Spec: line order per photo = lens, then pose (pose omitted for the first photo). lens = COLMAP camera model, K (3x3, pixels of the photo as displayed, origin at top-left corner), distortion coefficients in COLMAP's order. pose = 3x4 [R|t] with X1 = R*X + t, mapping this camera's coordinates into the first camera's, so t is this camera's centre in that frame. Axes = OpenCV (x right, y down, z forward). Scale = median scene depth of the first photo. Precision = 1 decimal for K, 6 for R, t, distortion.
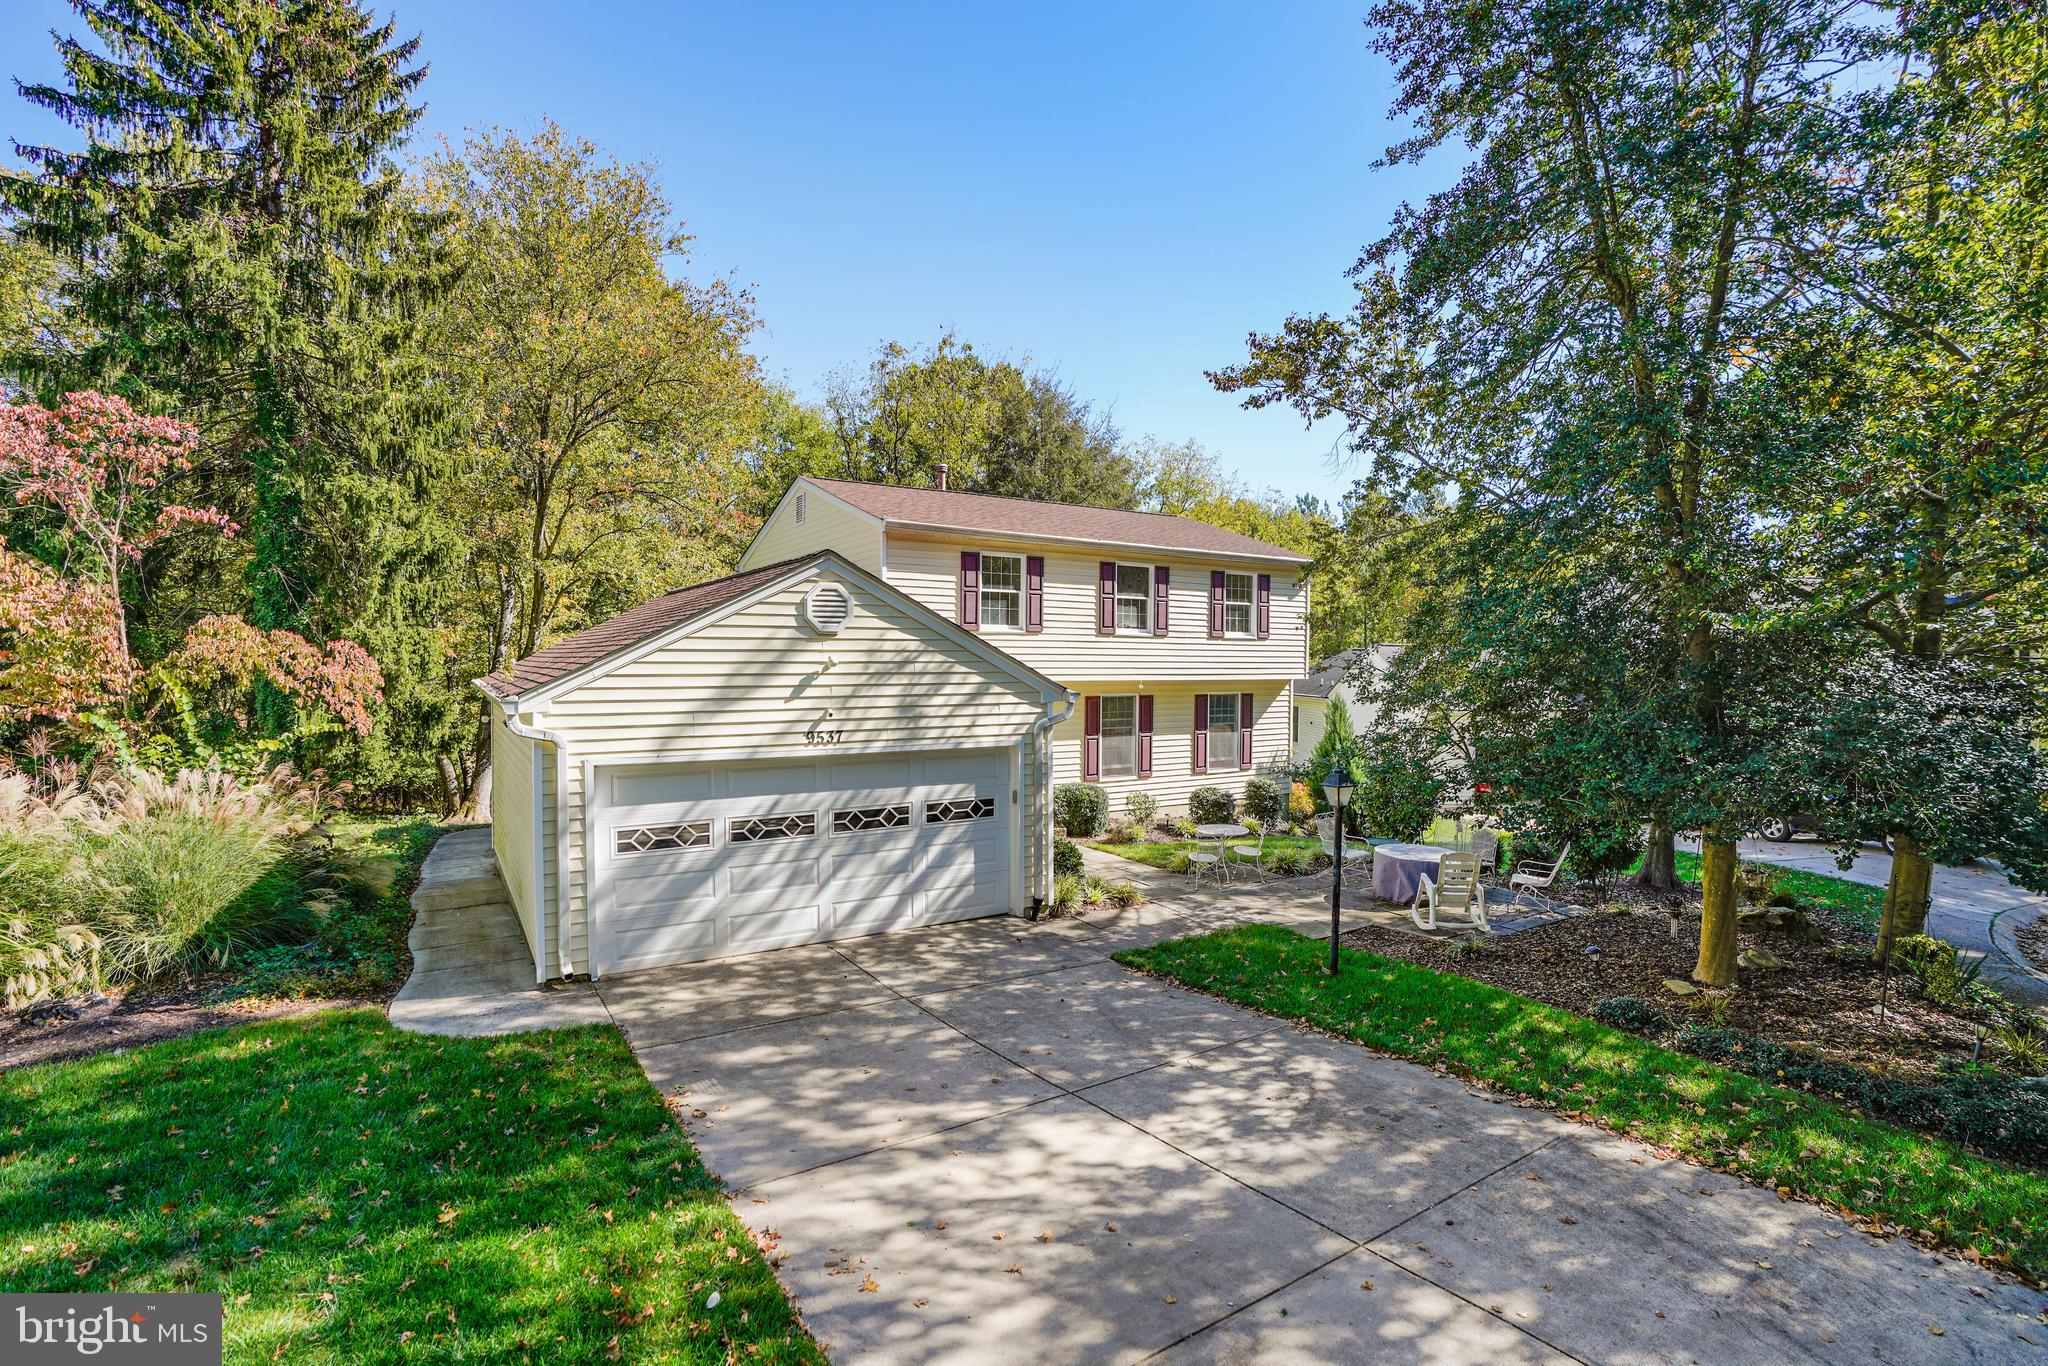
lens RADIAL K [[945.3, 0, 1019.9], [0, 945.3, 688.3], [0, 0, 1]] dist [-0.065443, 0.026836]
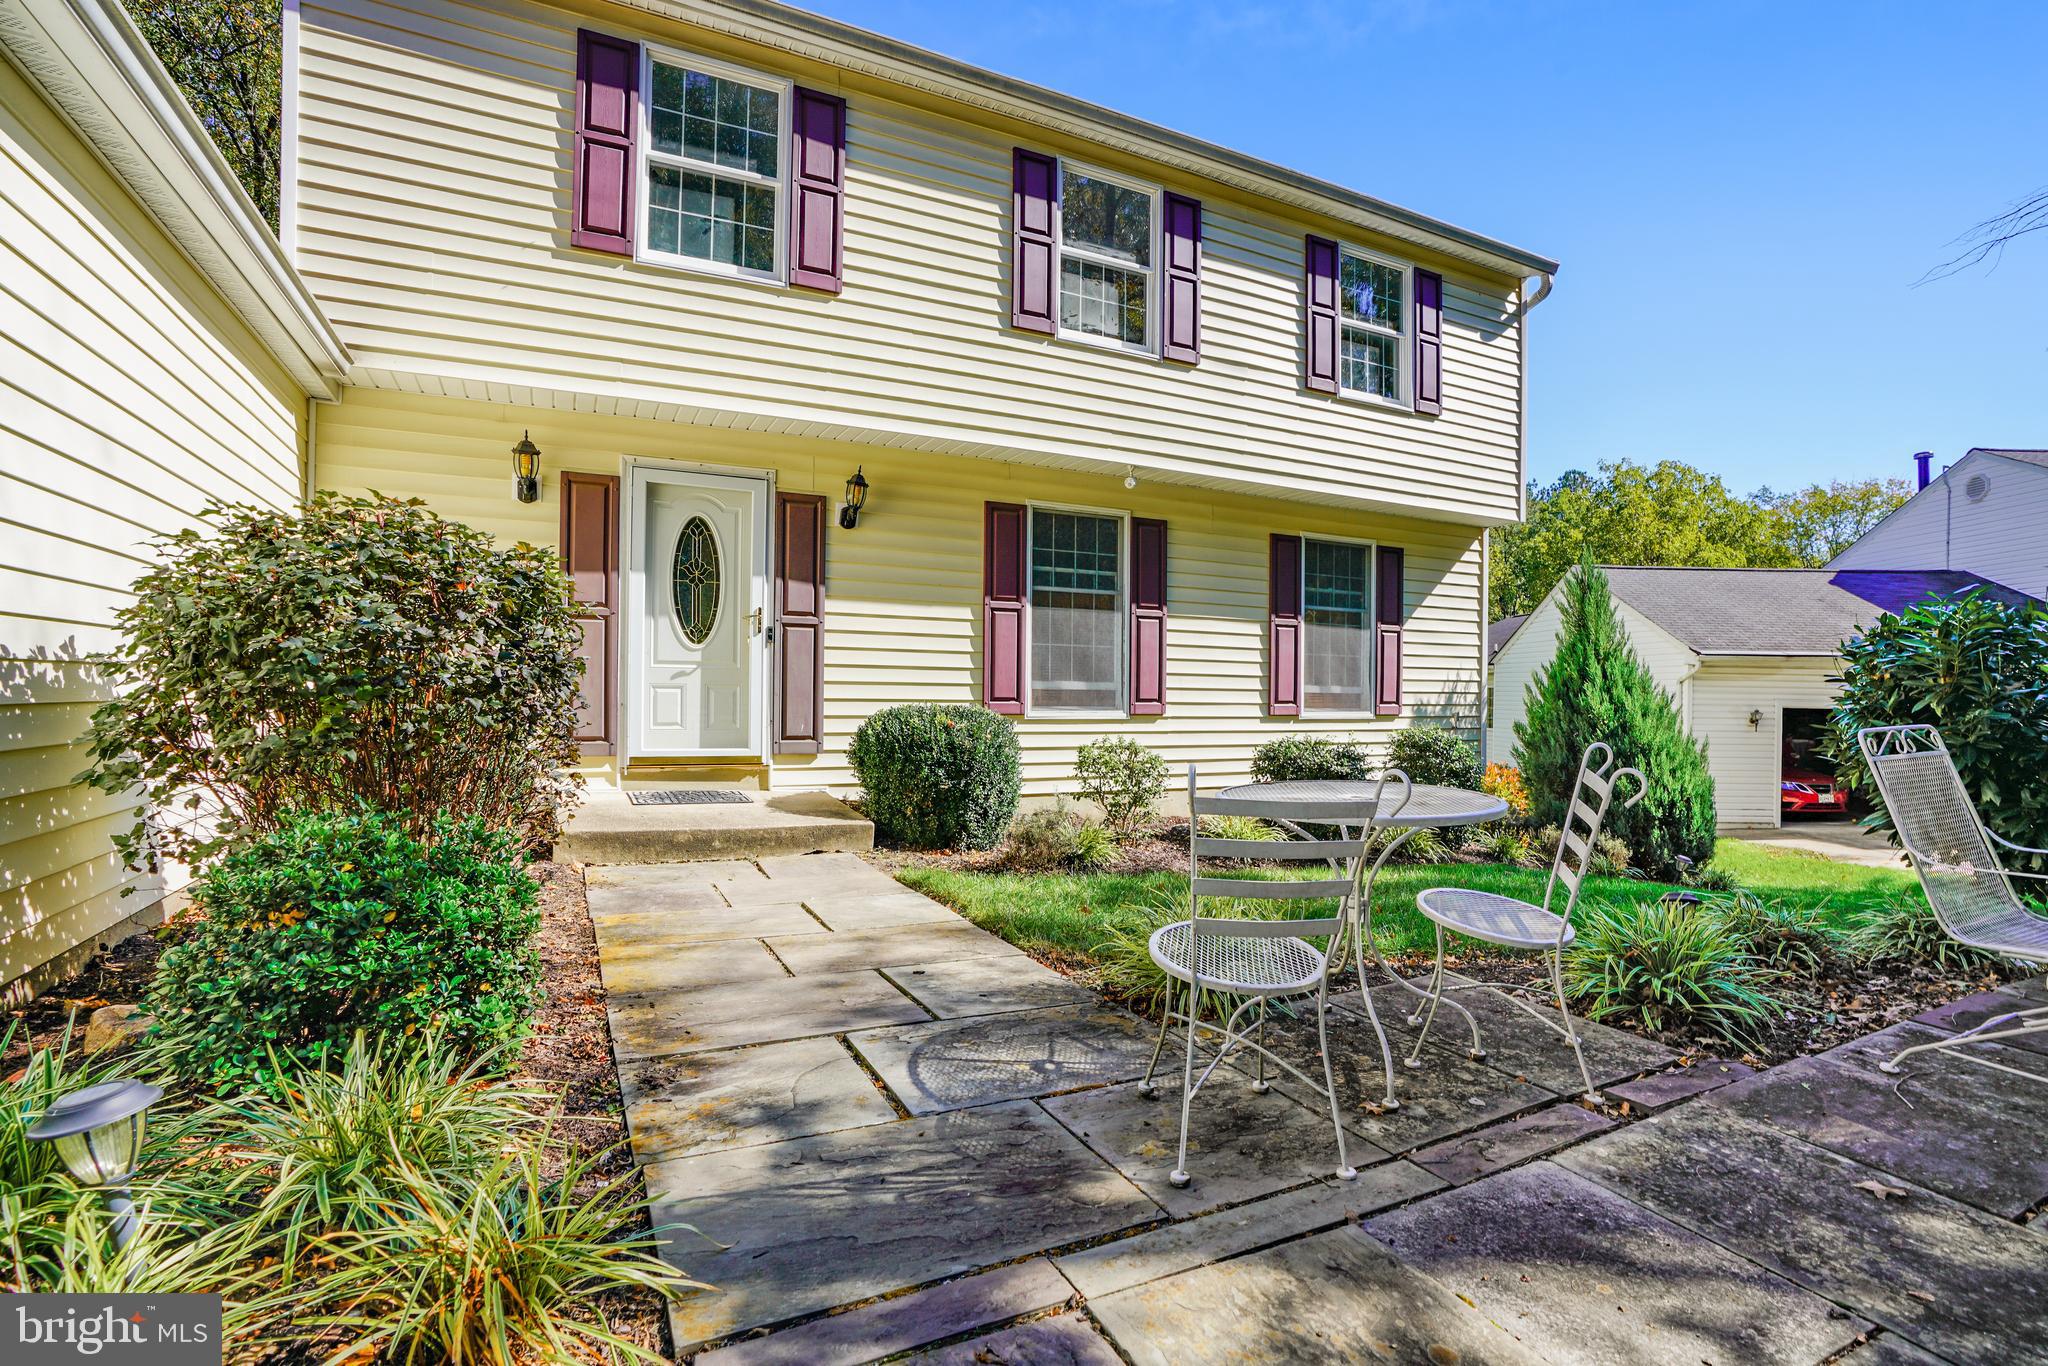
lens RADIAL K [[945.3, 0, 1019.9], [0, 945.3, 688.3], [0, 0, 1]] dist [-0.065443, 0.026836]
pose [[0.994809, 0.005548, -0.101607, 0.216410], [-0.008940, 0.999417, -0.032957, 0.175051], [0.101365, 0.033695, 0.994279, 1.051800]]
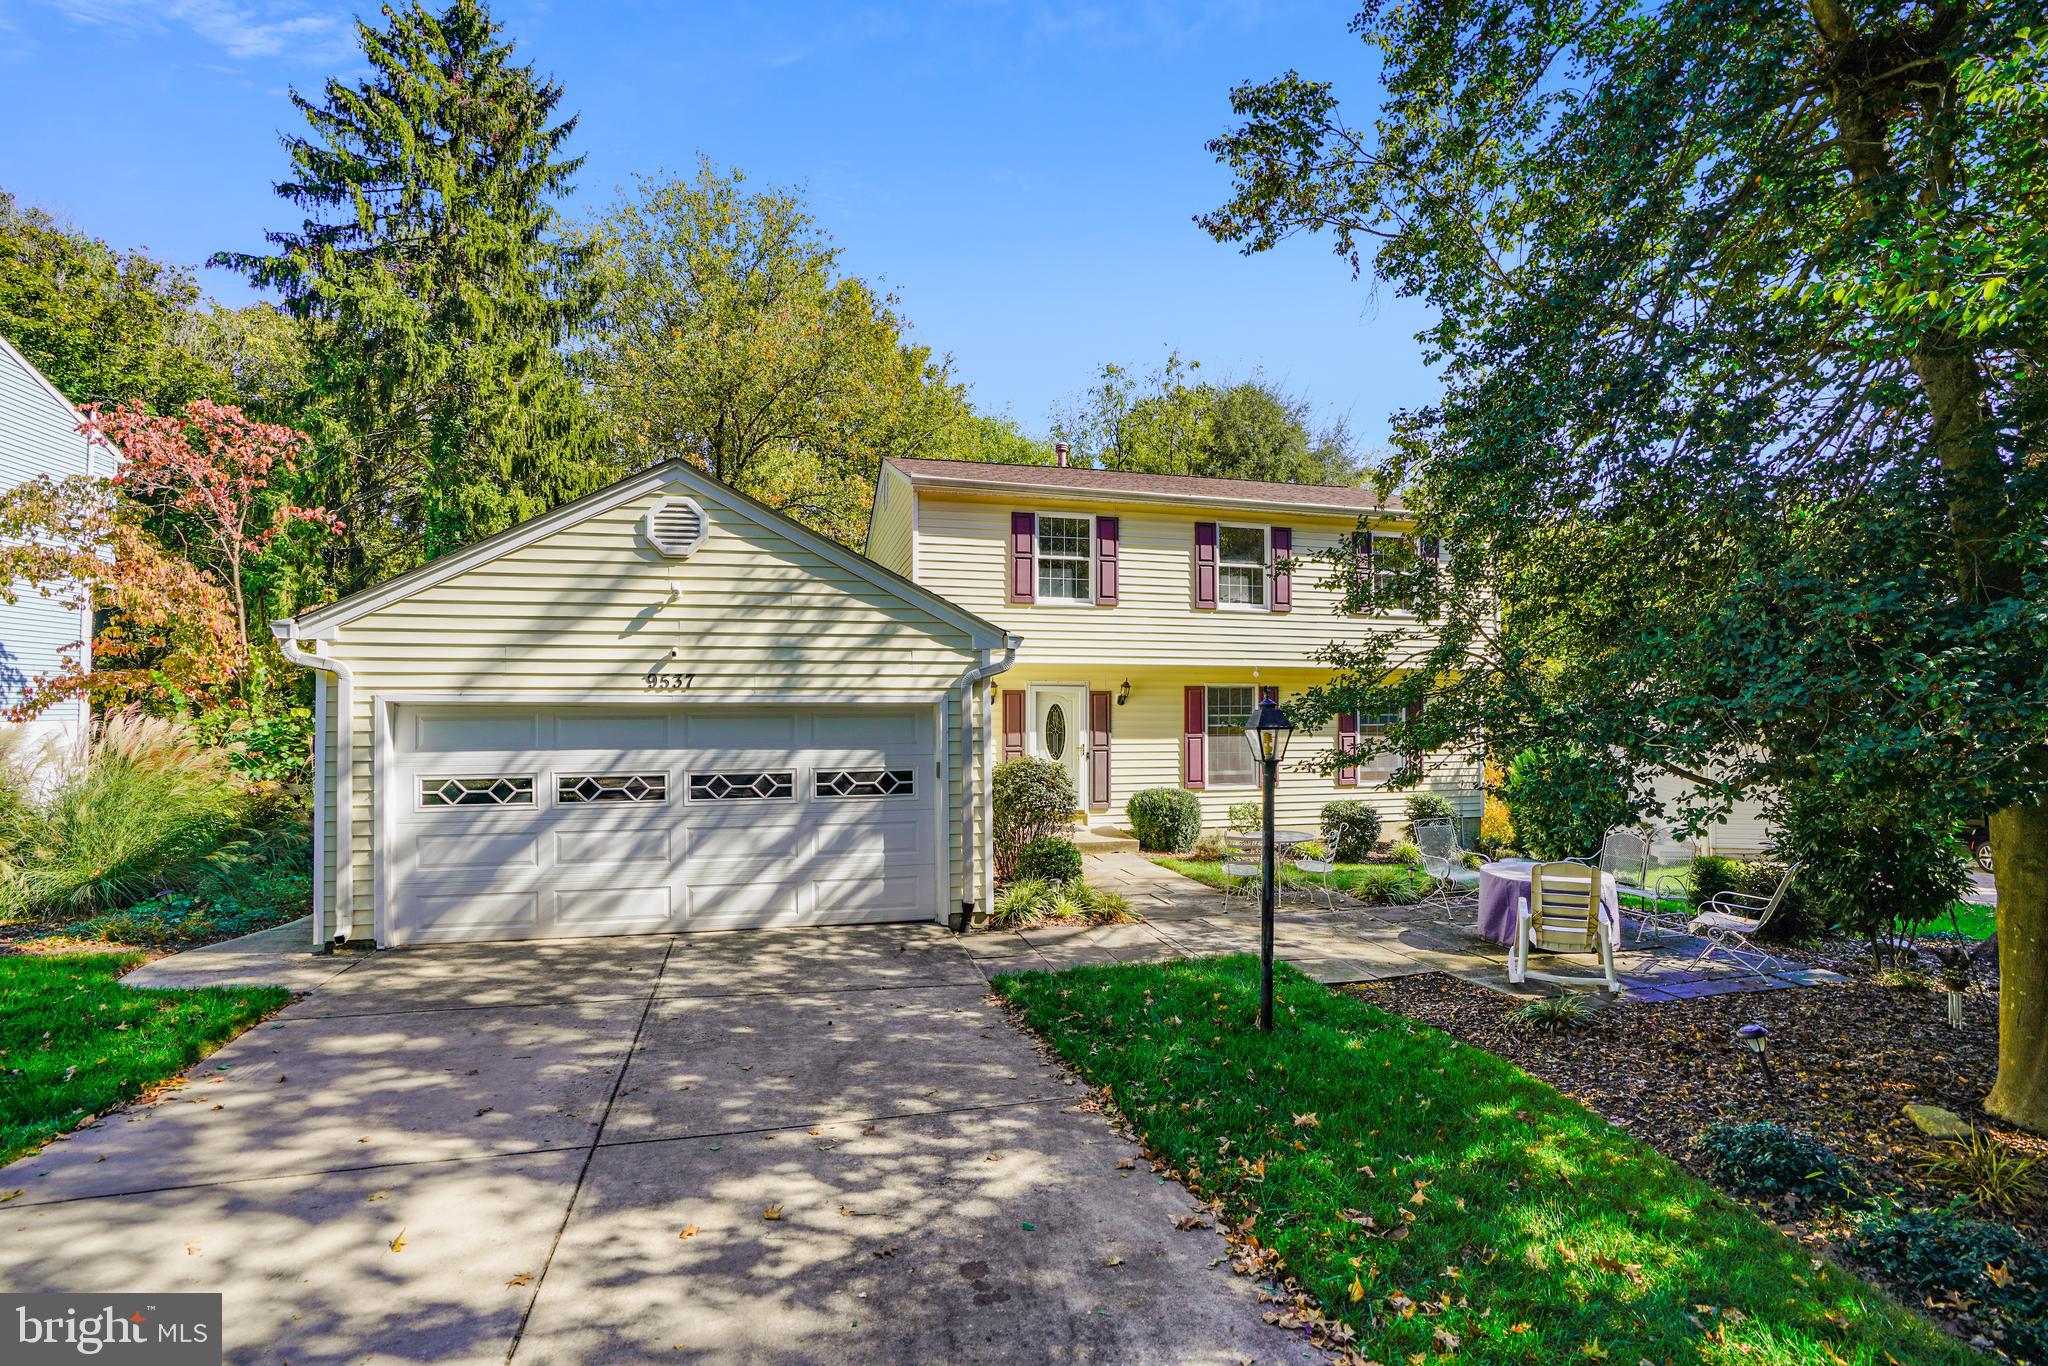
lens RADIAL K [[945.3, 0, 1019.9], [0, 945.3, 688.3], [0, 0, 1]] dist [-0.065443, 0.026836]
pose [[0.953848, -0.010809, -0.300094, 0.312749], [-0.004529, 0.998720, -0.050370, 0.092050], [0.300255, 0.049405, 0.952579, 0.287839]]
